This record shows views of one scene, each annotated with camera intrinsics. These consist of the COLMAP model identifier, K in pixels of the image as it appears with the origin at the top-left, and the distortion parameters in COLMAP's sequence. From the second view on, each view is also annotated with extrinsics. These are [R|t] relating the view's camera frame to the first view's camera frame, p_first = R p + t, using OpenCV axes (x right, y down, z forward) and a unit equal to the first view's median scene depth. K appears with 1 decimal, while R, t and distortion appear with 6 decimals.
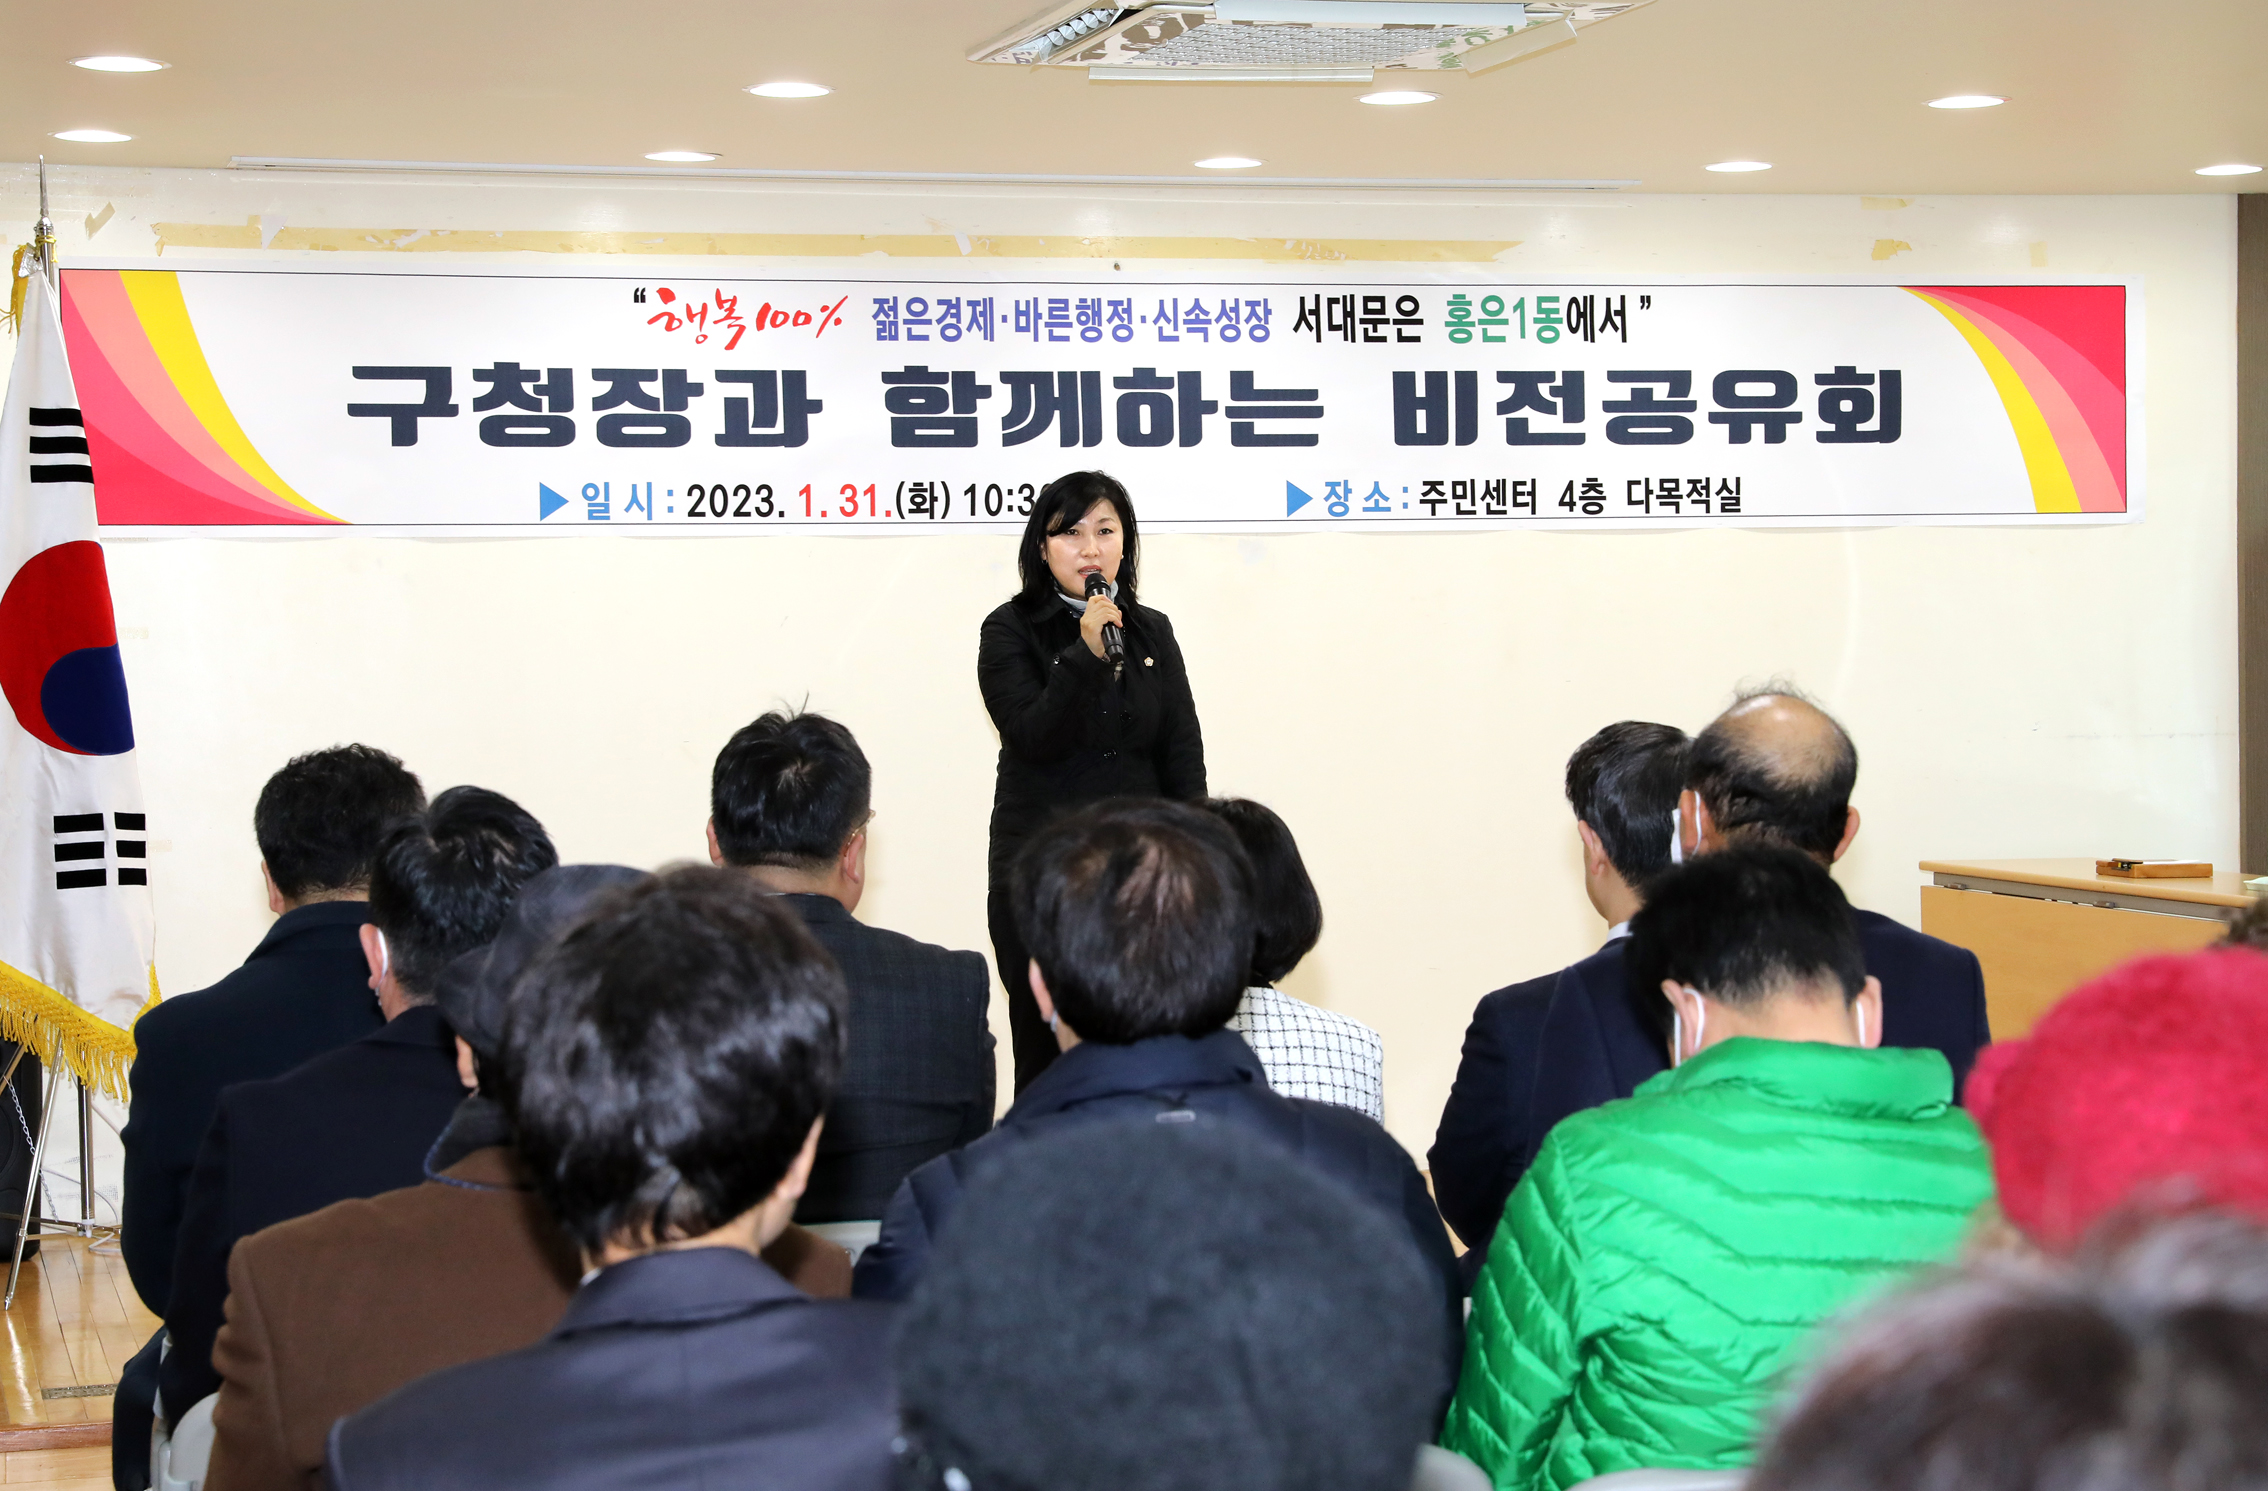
lens RADIAL K [[4466.2, 0, 1190.3], [0, 4466.2, 752.2], [0, 0, 1]] dist [0.226325, 0.000000]
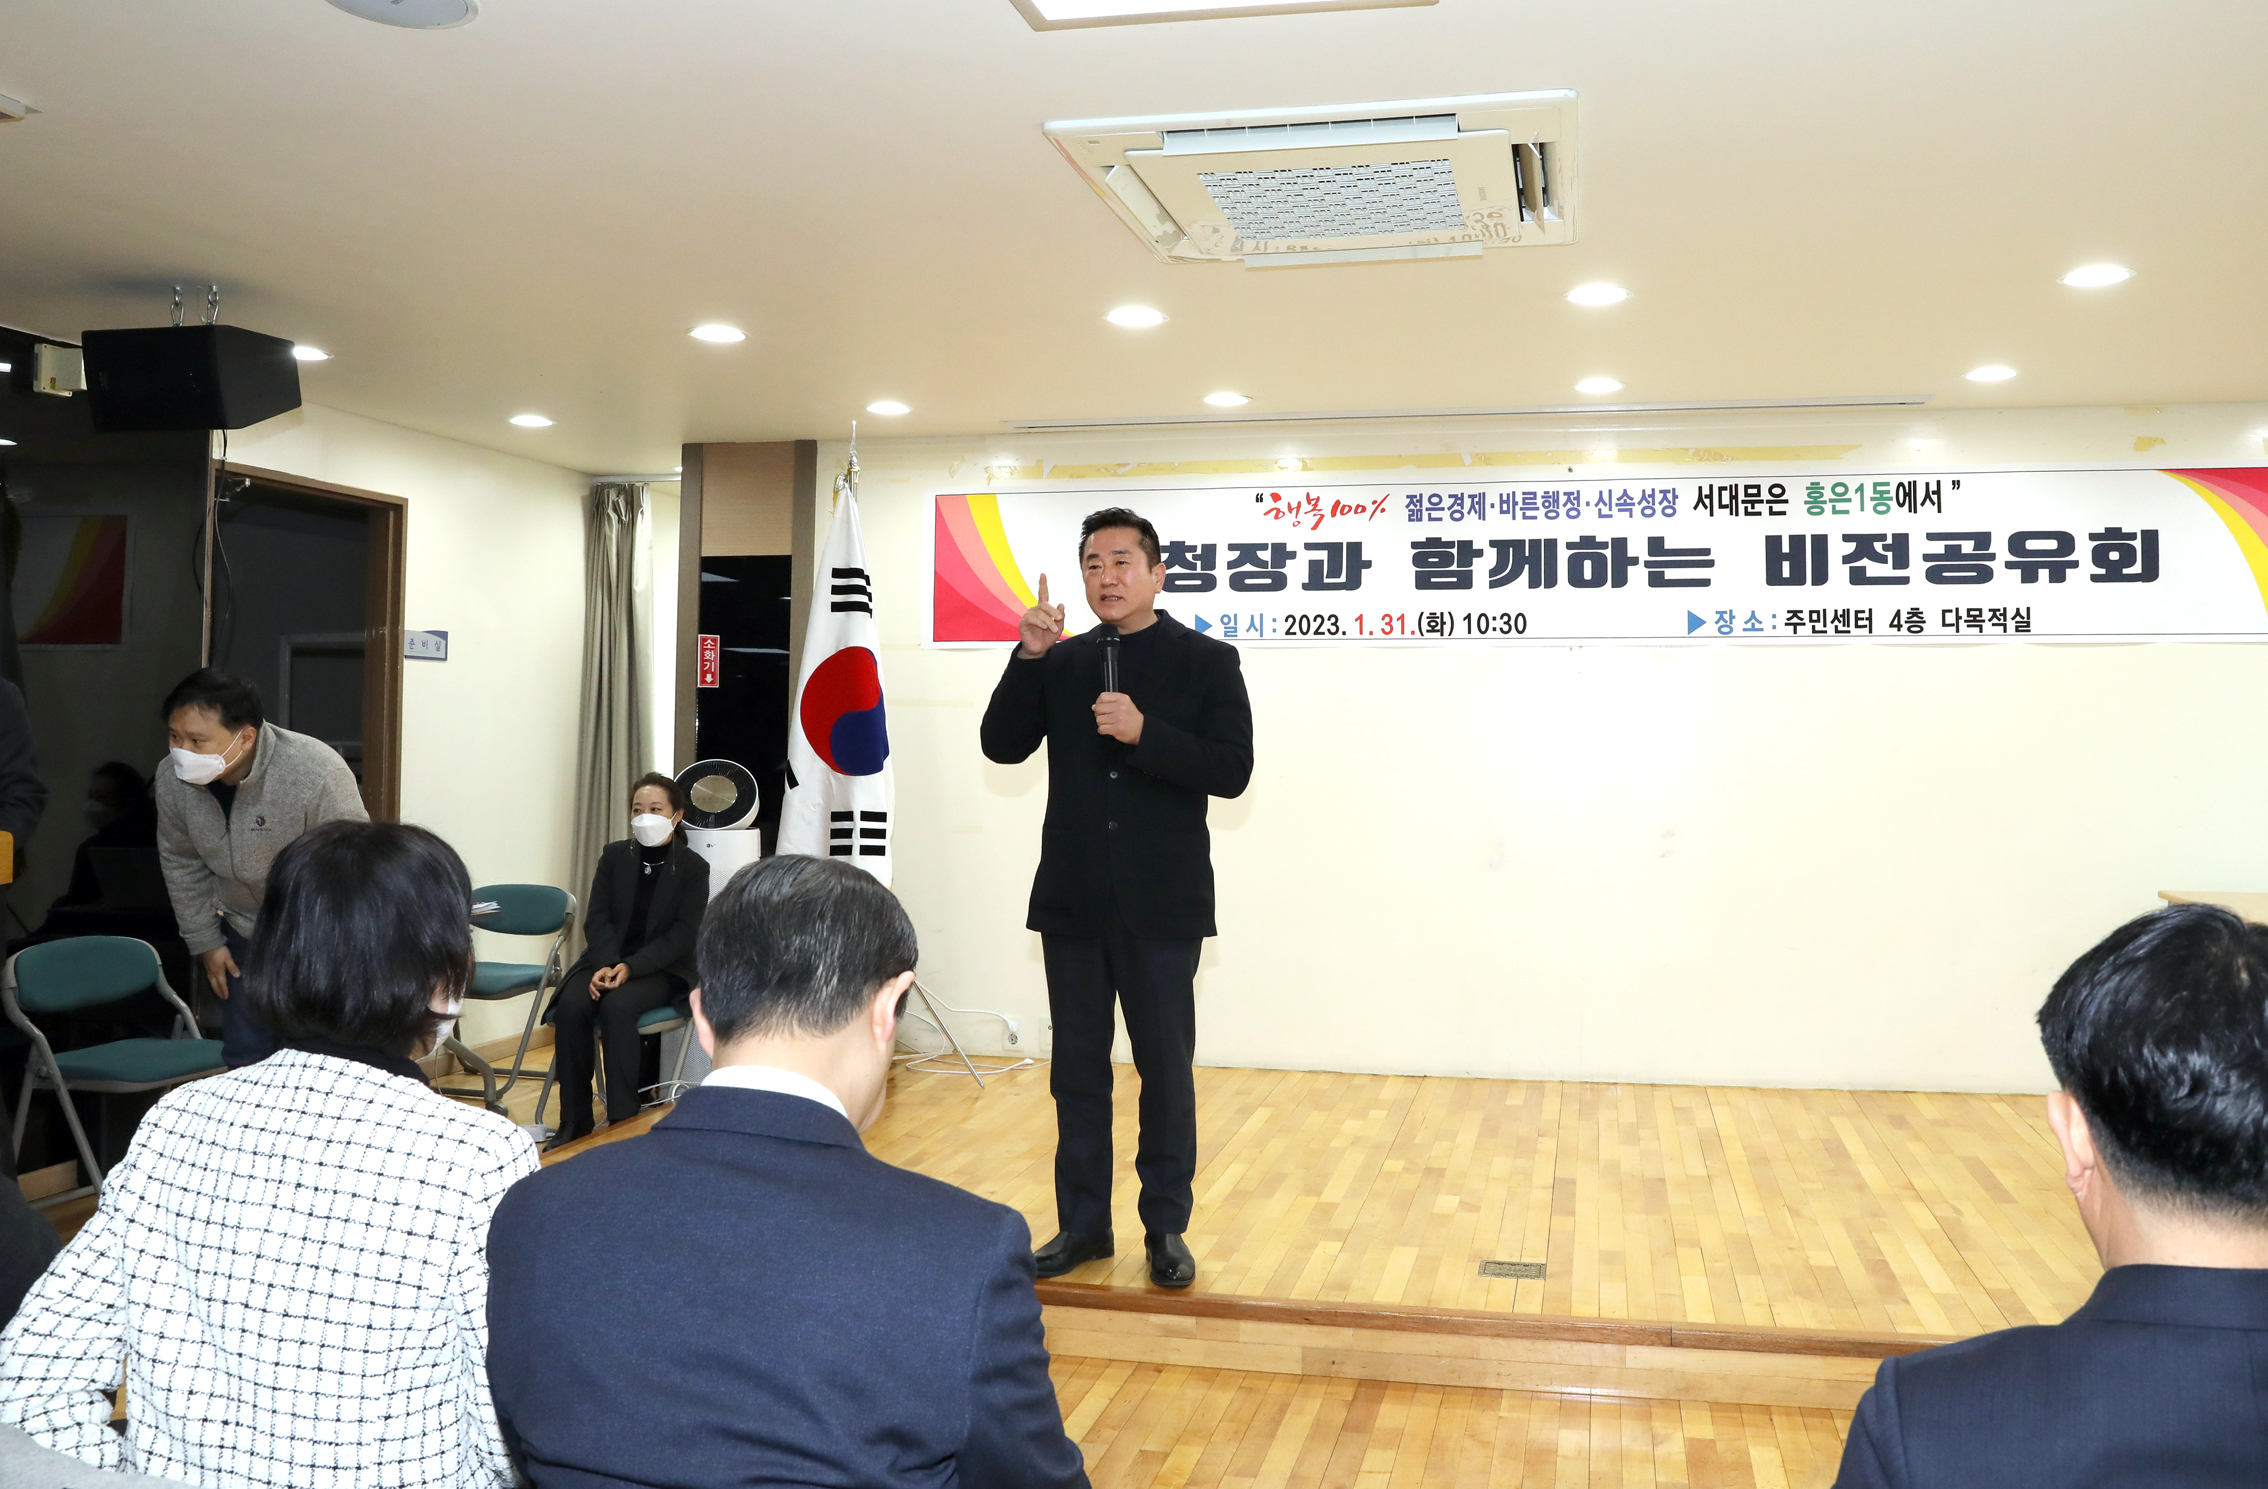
lens RADIAL K [[1714.9, 0, 1251.4], [0, 1714.9, 677.0], [0, 0, 1]] dist [-0.112910, 0.088092]
pose [[0.895297, 0.004314, -0.445449, 0.144380], [-0.027244, 0.998612, -0.045087, -0.009792], [0.444636, 0.052502, 0.894171, 0.443139]]
